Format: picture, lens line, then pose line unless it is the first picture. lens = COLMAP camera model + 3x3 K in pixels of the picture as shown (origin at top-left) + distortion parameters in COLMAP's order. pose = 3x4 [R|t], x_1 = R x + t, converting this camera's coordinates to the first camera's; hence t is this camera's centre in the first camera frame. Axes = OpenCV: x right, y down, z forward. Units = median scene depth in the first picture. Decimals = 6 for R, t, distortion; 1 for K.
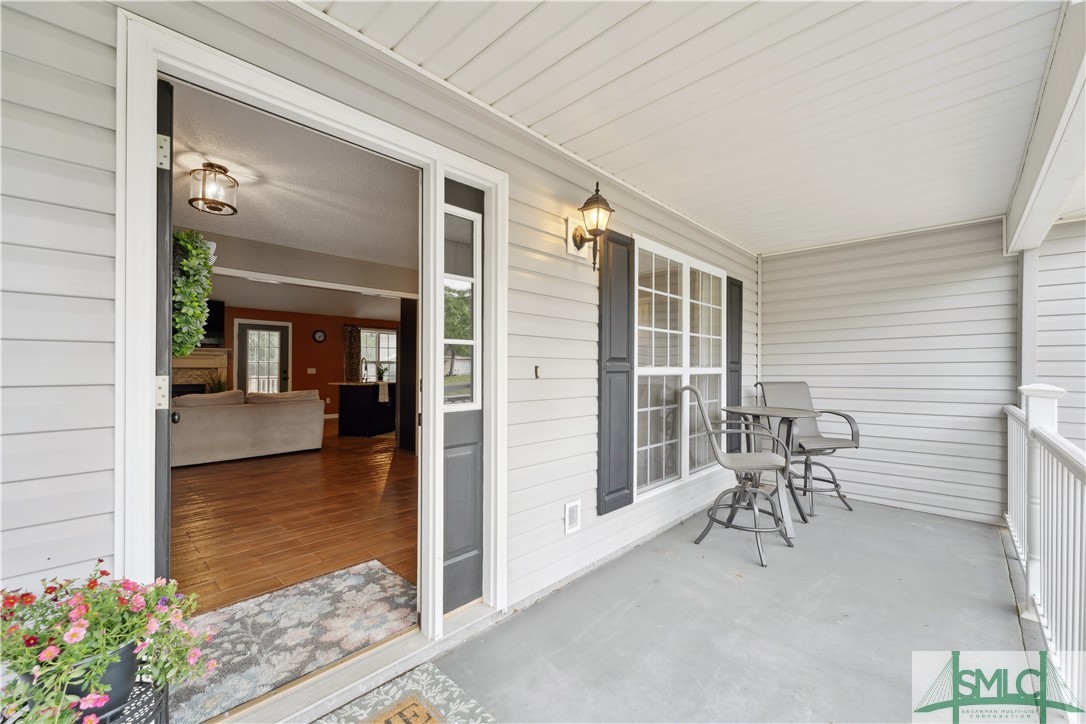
lens RADIAL K [[455.1, 0, 543.0], [0, 455.1, 362.0], [0, 0, 1]] dist [0.001269, 0.000361]
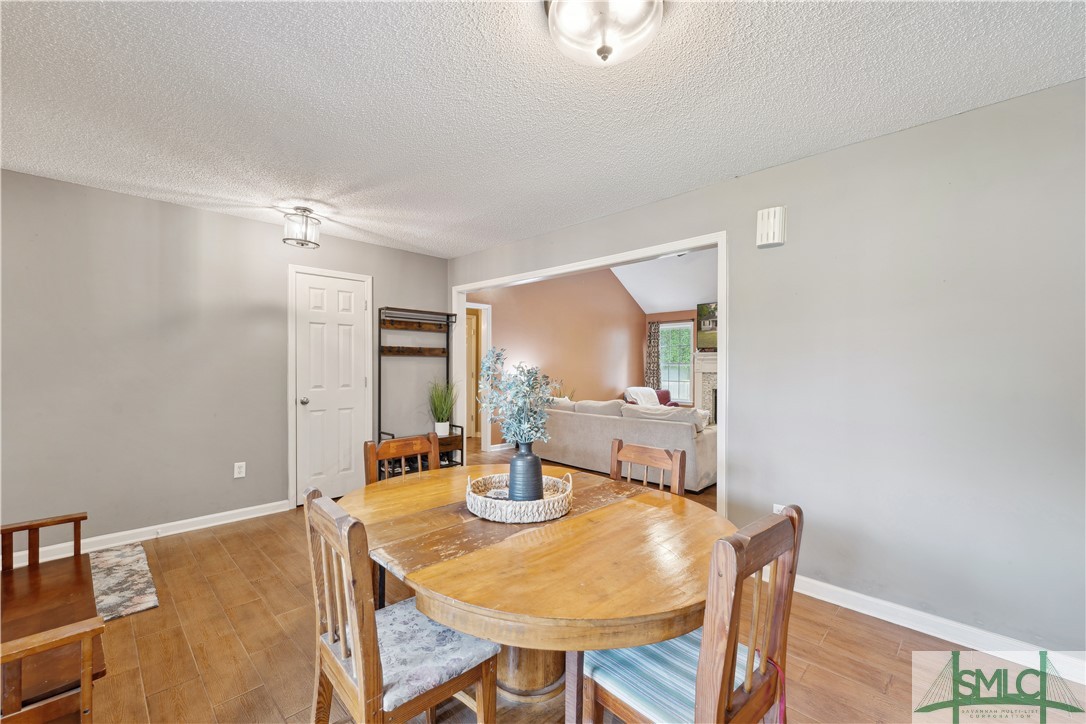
lens RADIAL K [[445.6, 0, 541.7], [0, 445.6, 365.6], [0, 0, 1]] dist [0.000463, 0.000233]
pose [[-0.032835, -0.001975, -0.999459, 0.502734], [0.006953, 0.999973, -0.002204, -0.012786], [0.999437, -0.007022, -0.032820, 1.952685]]
